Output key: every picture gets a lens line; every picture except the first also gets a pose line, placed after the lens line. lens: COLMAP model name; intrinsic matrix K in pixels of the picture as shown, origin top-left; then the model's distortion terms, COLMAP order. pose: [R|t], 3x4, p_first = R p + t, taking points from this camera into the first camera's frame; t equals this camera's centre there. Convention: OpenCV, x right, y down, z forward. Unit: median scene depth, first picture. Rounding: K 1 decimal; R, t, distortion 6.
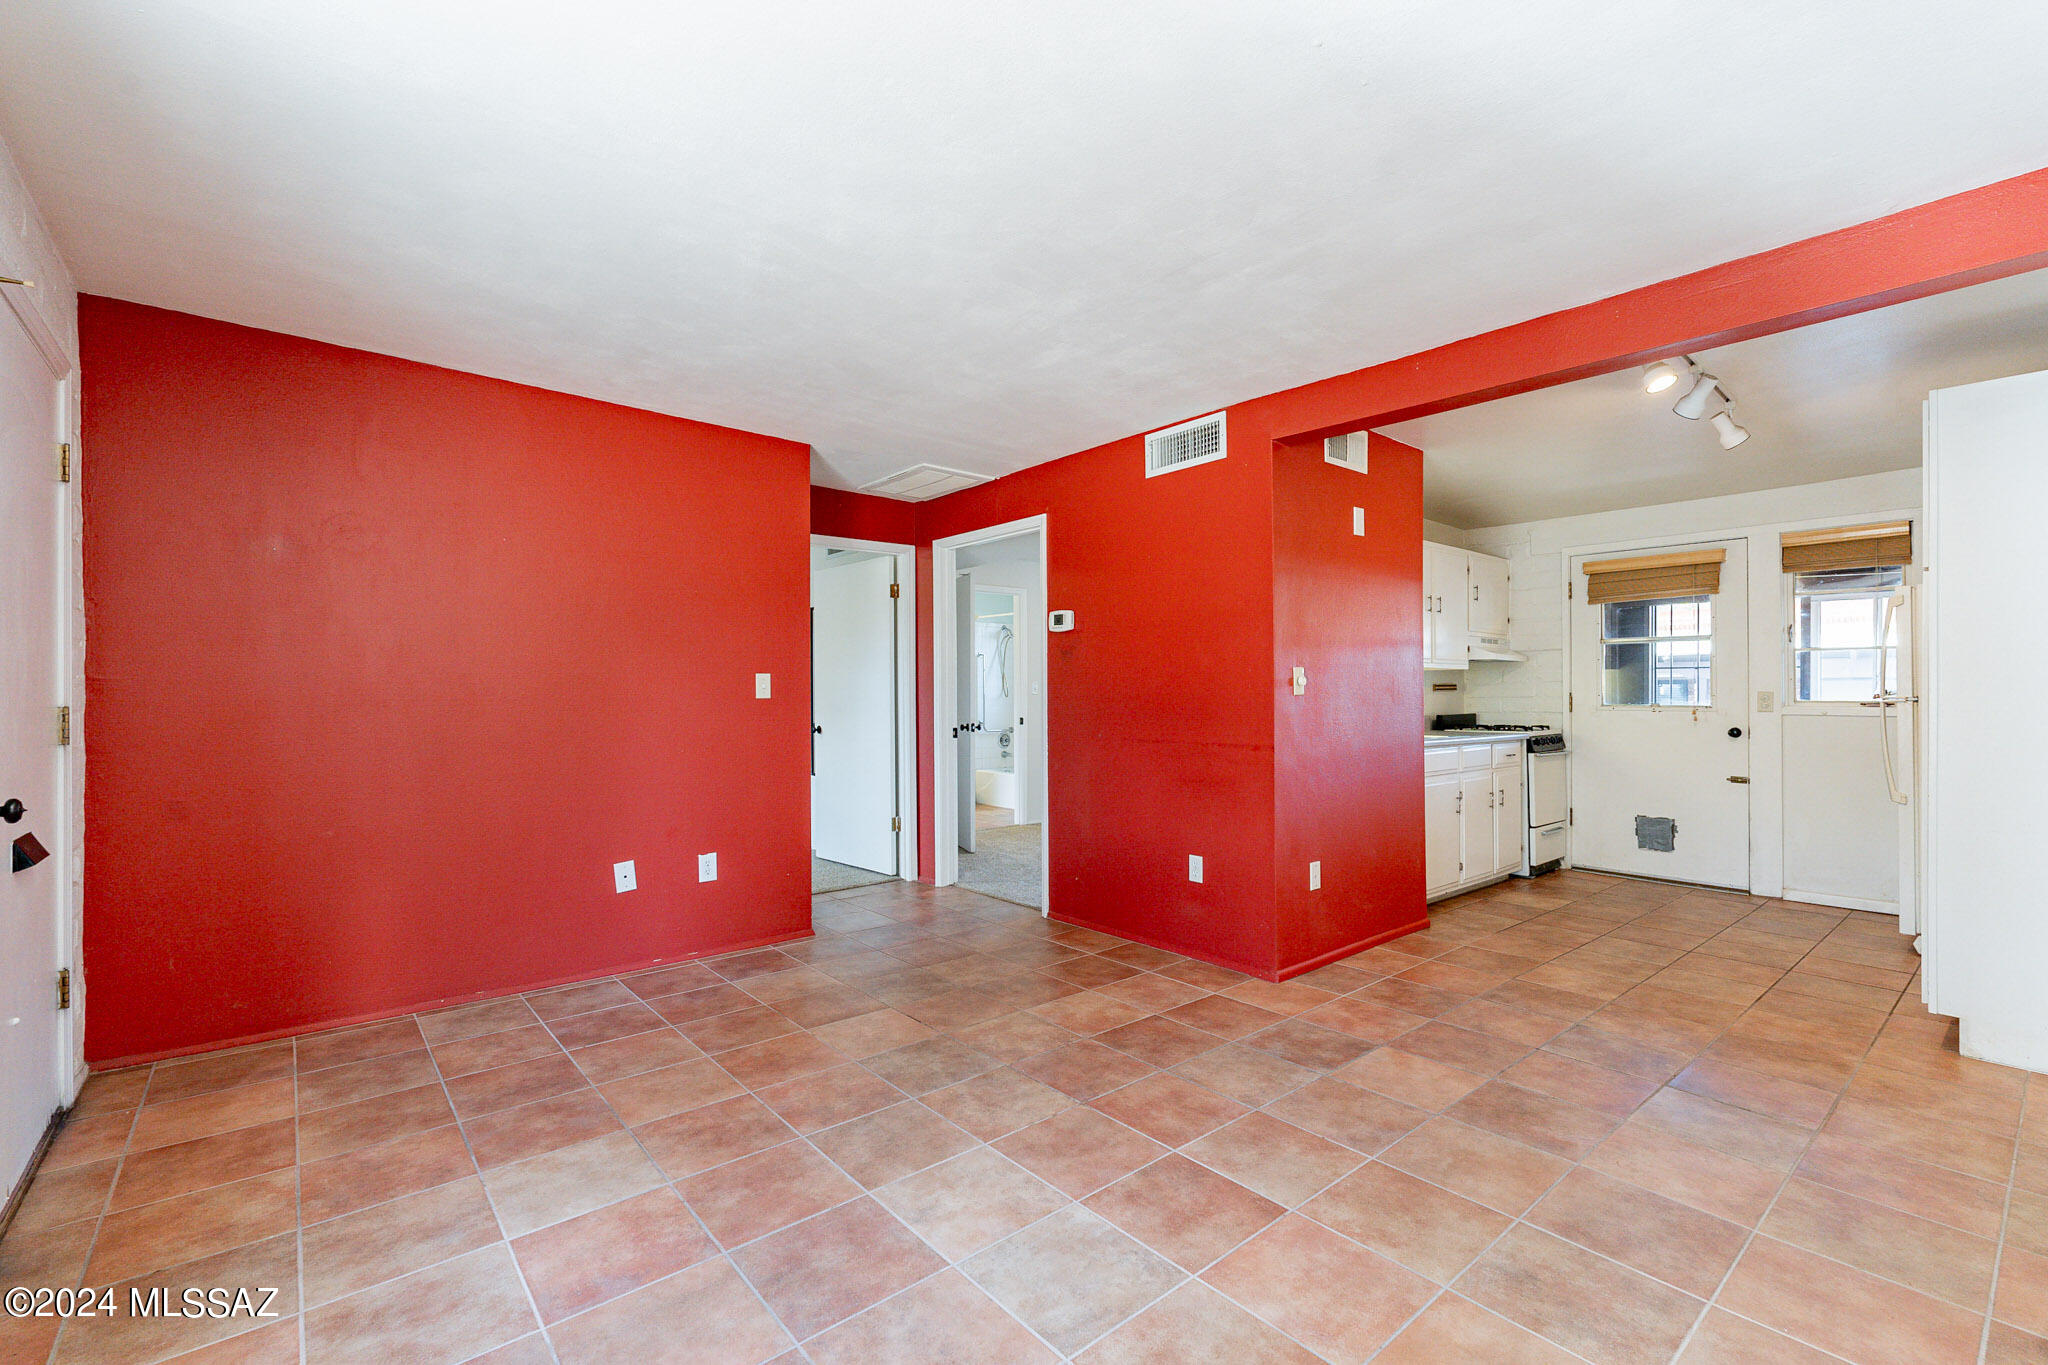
lens RADIAL K [[907.6, 0, 1014.6], [0, 907.6, 687.7], [0, 0, 1]] dist [-0.003192, 0.000039]
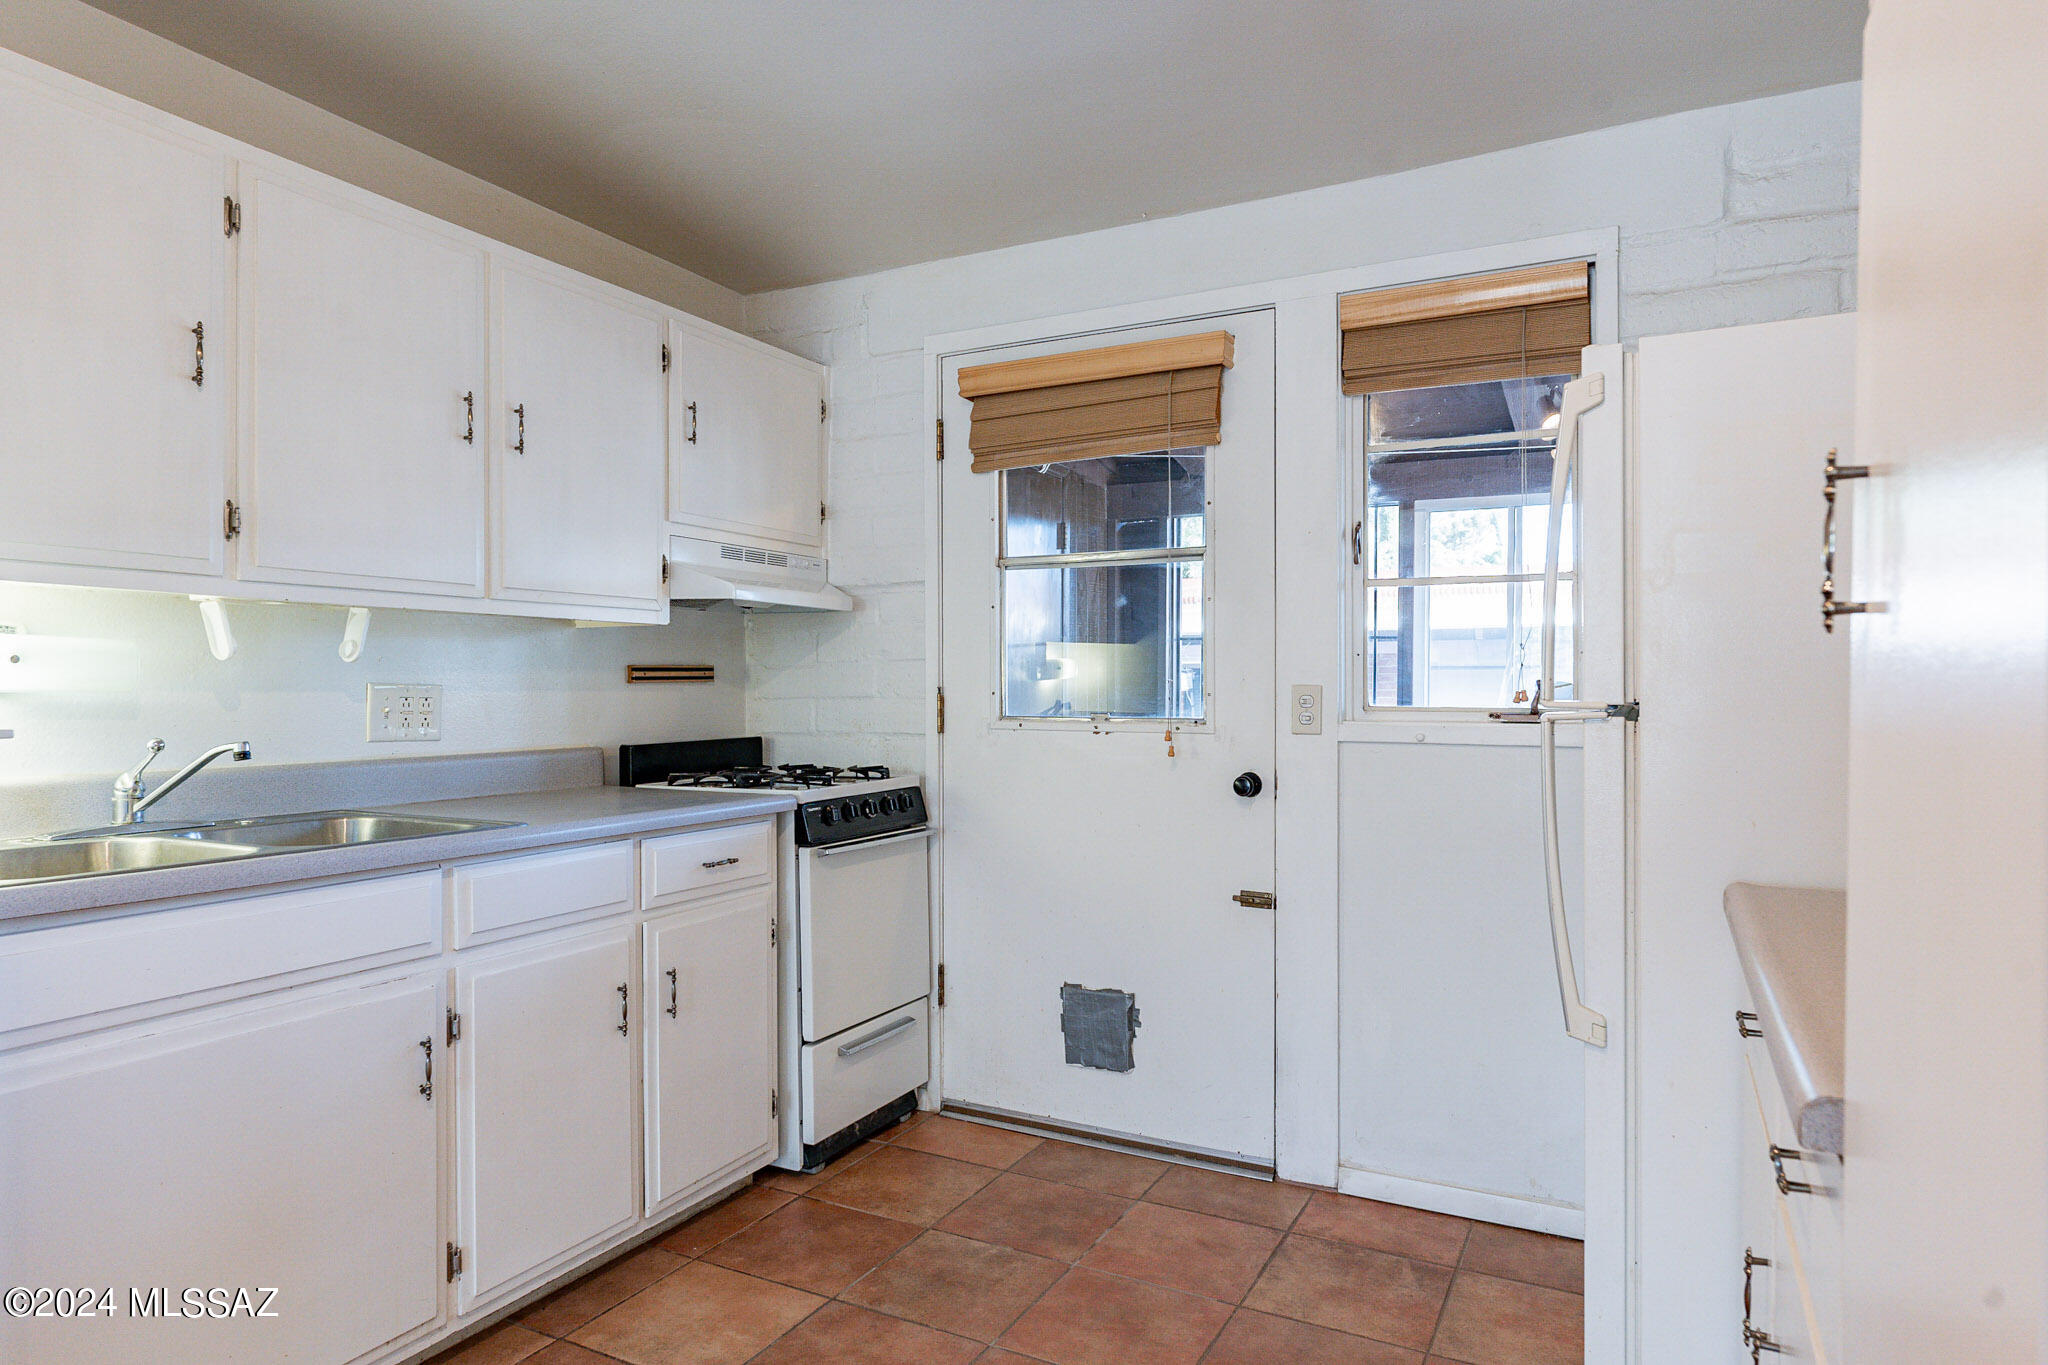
lens RADIAL K [[1230.2, 0, 1026.4], [0, 1230.2, 693.1], [0, 0, 1]] dist [-0.000494, -0.000775]
pose [[0.923857, -0.002605, 0.382729, 0.462733], [-0.002287, 0.999921, 0.012328, 0.001476], [-0.382731, -0.012265, 0.923778, 0.496206]]
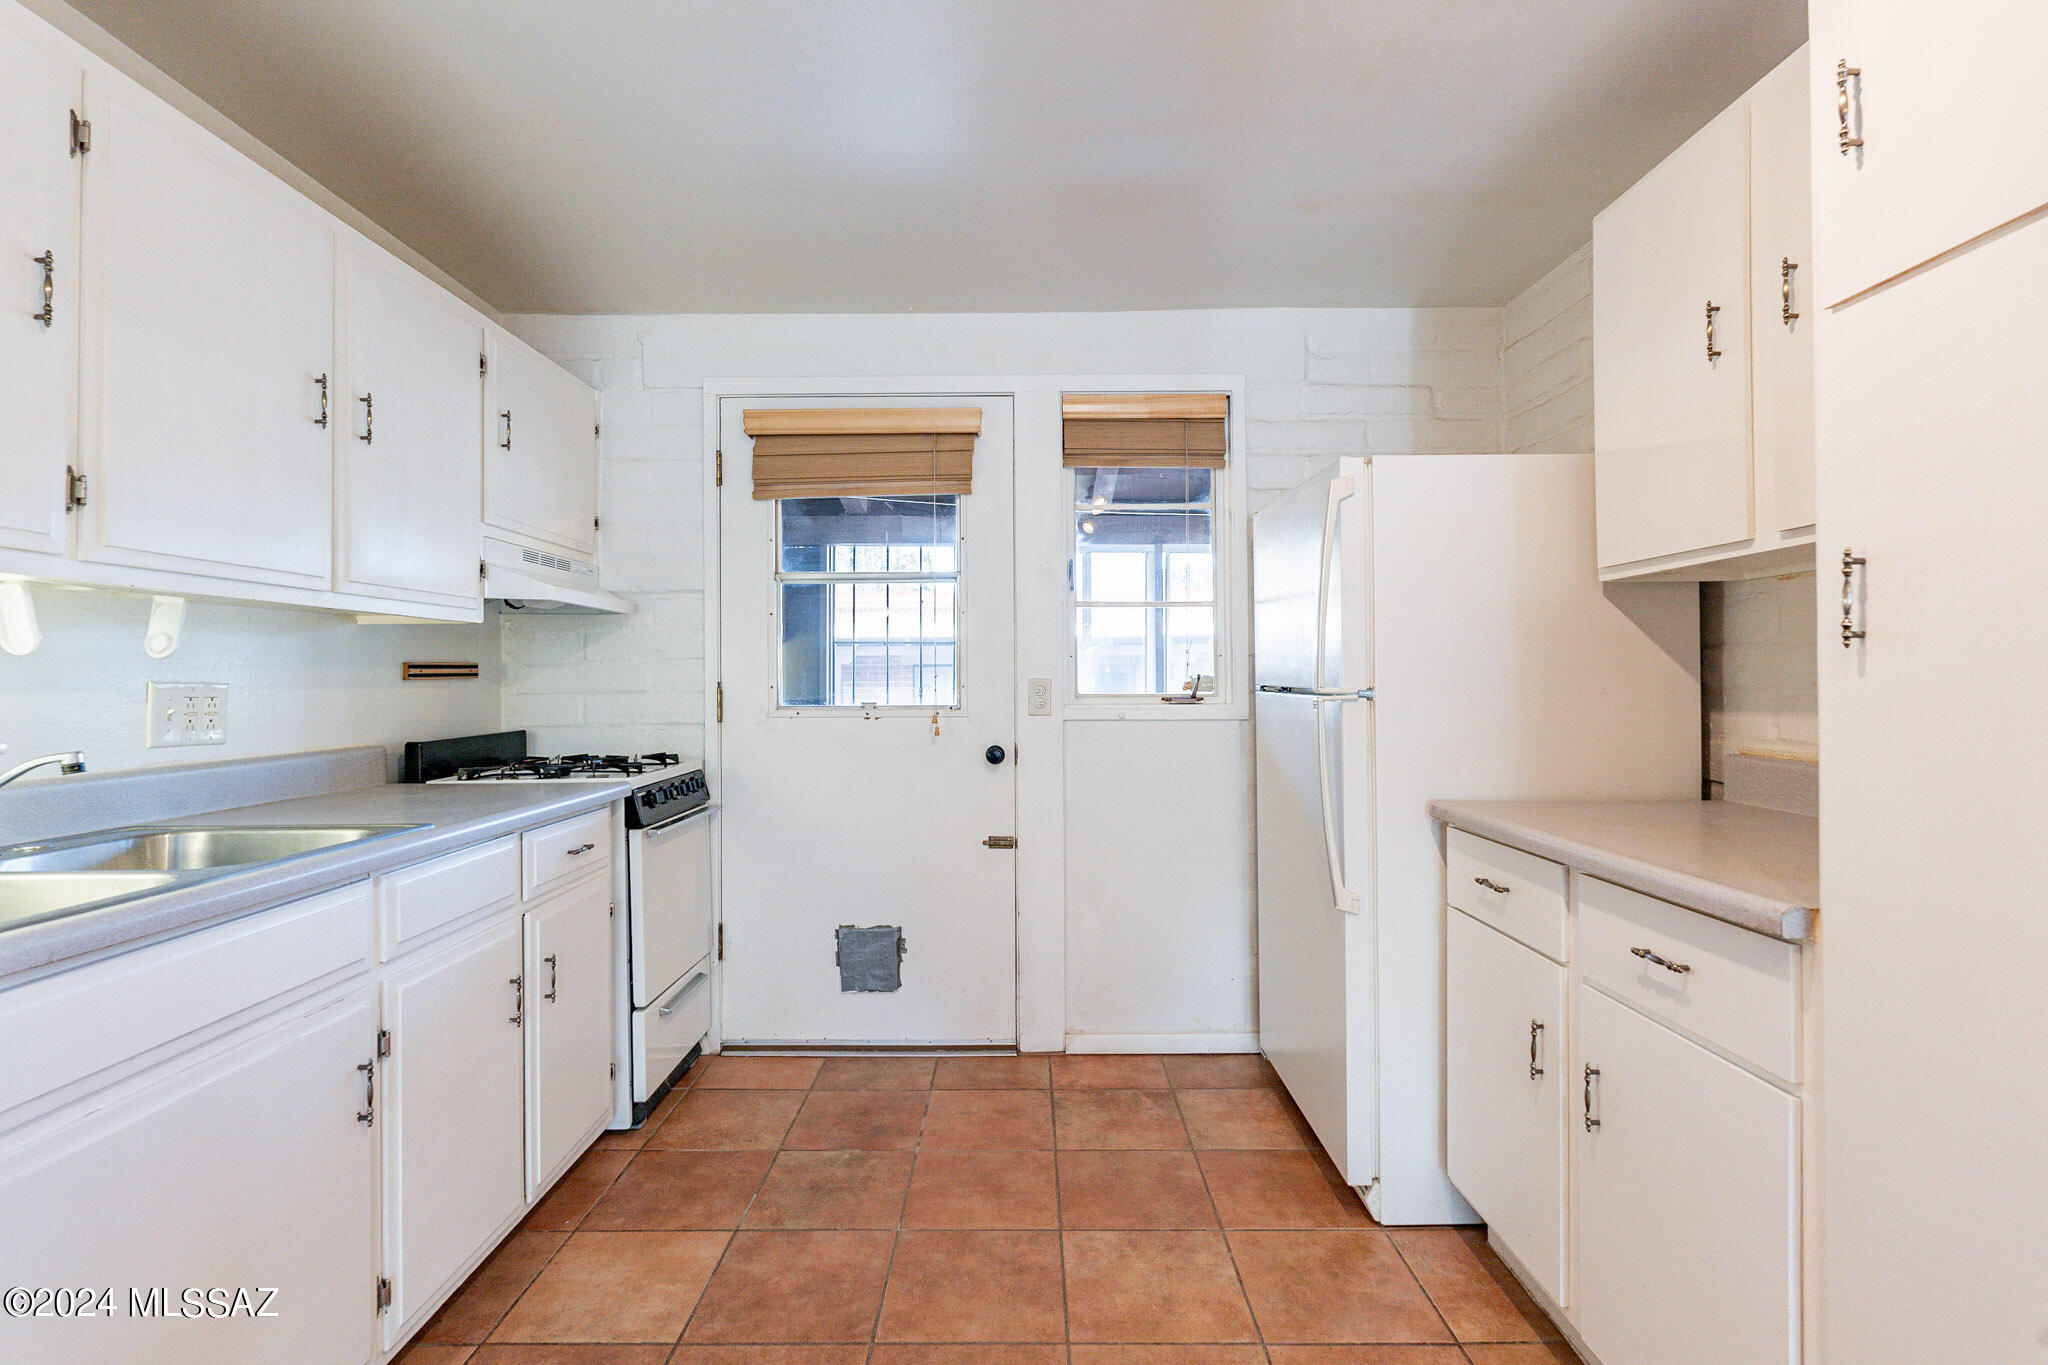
lens RADIAL K [[960.6, 0, 1035.7], [0, 960.6, 668.6], [0, 0, 1]] dist [-0.001049, 0.001569]
pose [[0.633993, 0.004082, 0.773328, 0.349365], [0.000318, 0.999985, -0.005539, 0.001472], [-0.773339, 0.003758, 0.633982, 0.586290]]
